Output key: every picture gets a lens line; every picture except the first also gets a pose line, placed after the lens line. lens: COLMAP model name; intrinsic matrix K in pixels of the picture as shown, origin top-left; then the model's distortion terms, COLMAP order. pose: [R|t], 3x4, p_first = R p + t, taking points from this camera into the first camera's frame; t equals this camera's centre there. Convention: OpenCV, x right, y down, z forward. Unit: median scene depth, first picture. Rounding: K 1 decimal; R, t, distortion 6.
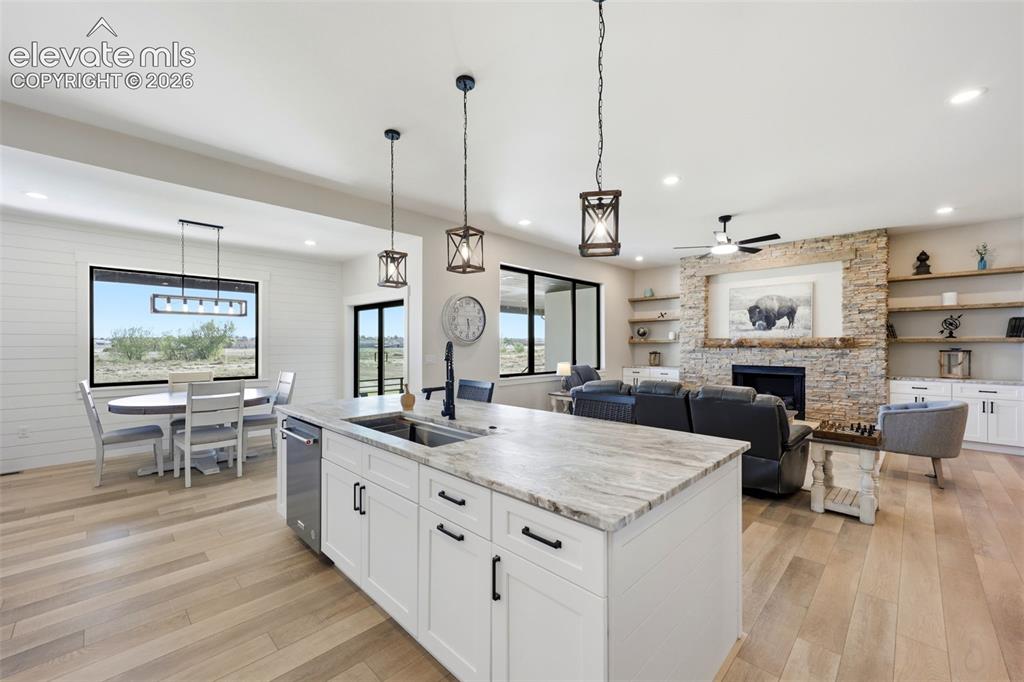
lens RADIAL K [[412.6, 0, 512.5], [0, 412.6, 343.9], [0, 0, 1]] dist [0.016364, -0.003080]
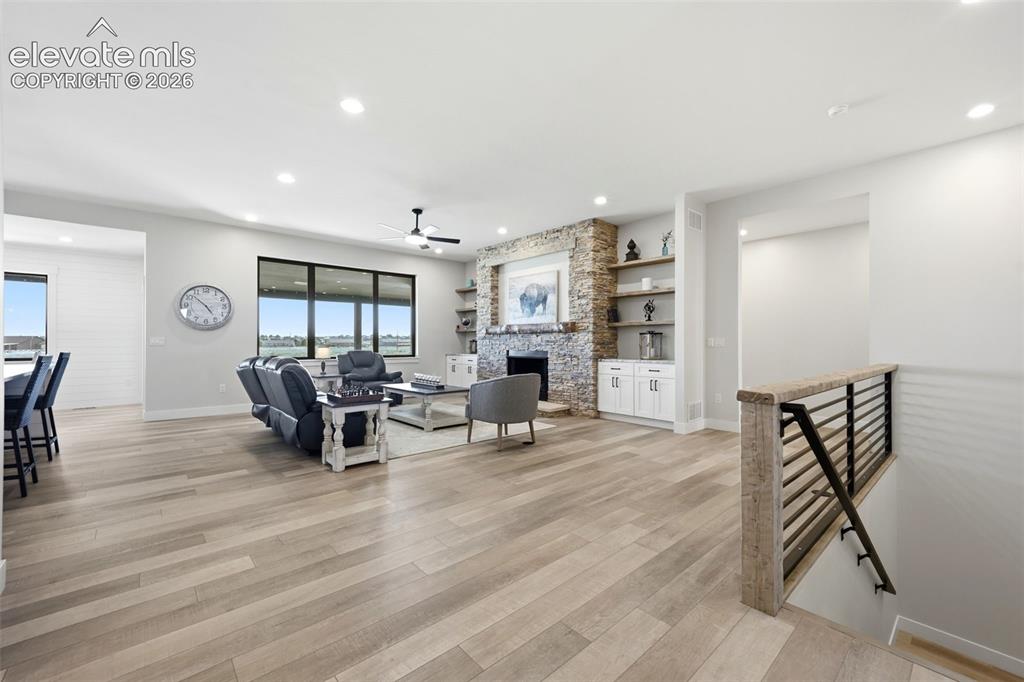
lens RADIAL K [[412.6, 0, 516.7], [0, 412.6, 344.2], [0, 0, 1]] dist [0.016364, -0.003080]
pose [[0.997665, -0.000561, -0.068299, 0.785664], [0.000754, 0.999996, 0.002804, 0.040317], [0.068297, -0.002849, 0.997661, -0.062021]]
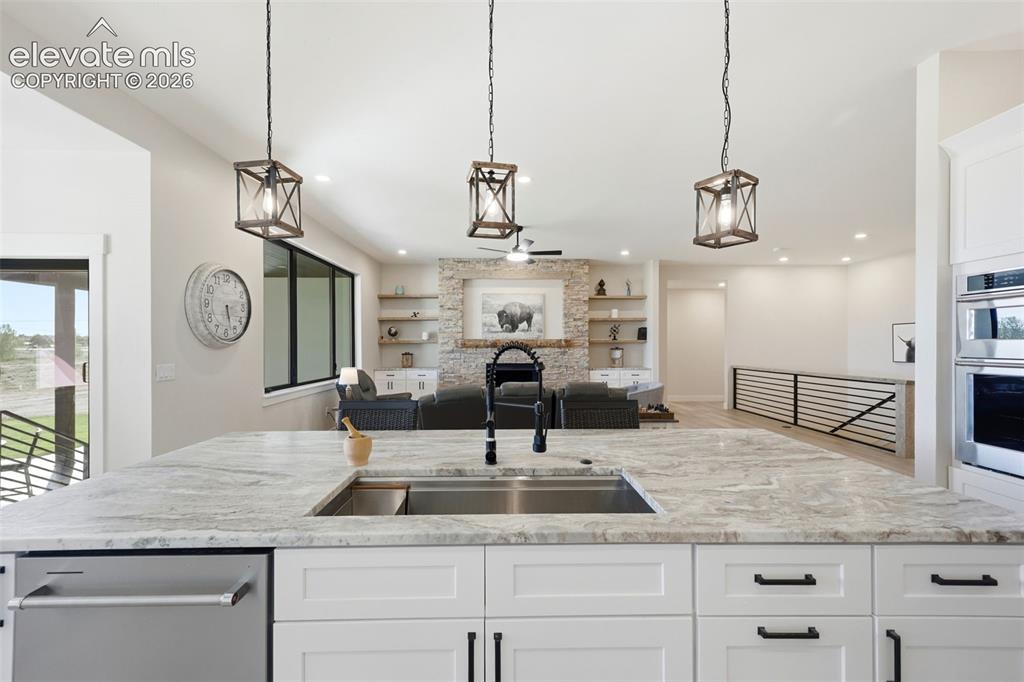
lens RADIAL K [[412.6, 0, 512.8], [0, 412.6, 348.7], [0, 0, 1]] dist [0.016364, -0.003080]
pose [[0.698745, -0.008911, 0.715316, -0.252292], [0.001695, 0.999940, 0.010801, 0.000132], [-0.715369, -0.006335, 0.698718, 0.234486]]
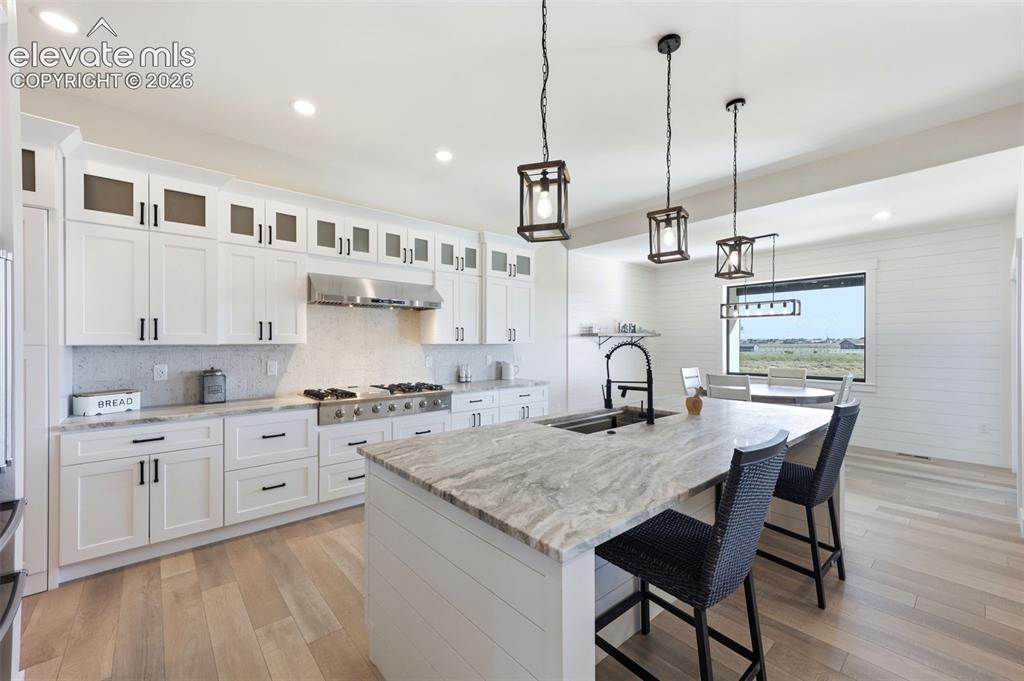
lens RADIAL K [[412.6, 0, 504.6], [0, 412.6, 343.6], [0, 0, 1]] dist [0.016364, -0.003080]
pose [[-0.093503, 0.002154, -0.995617, 0.358562], [0.000714, 0.999998, 0.002096, -0.000587], [0.995619, -0.000515, -0.093505, 0.333980]]
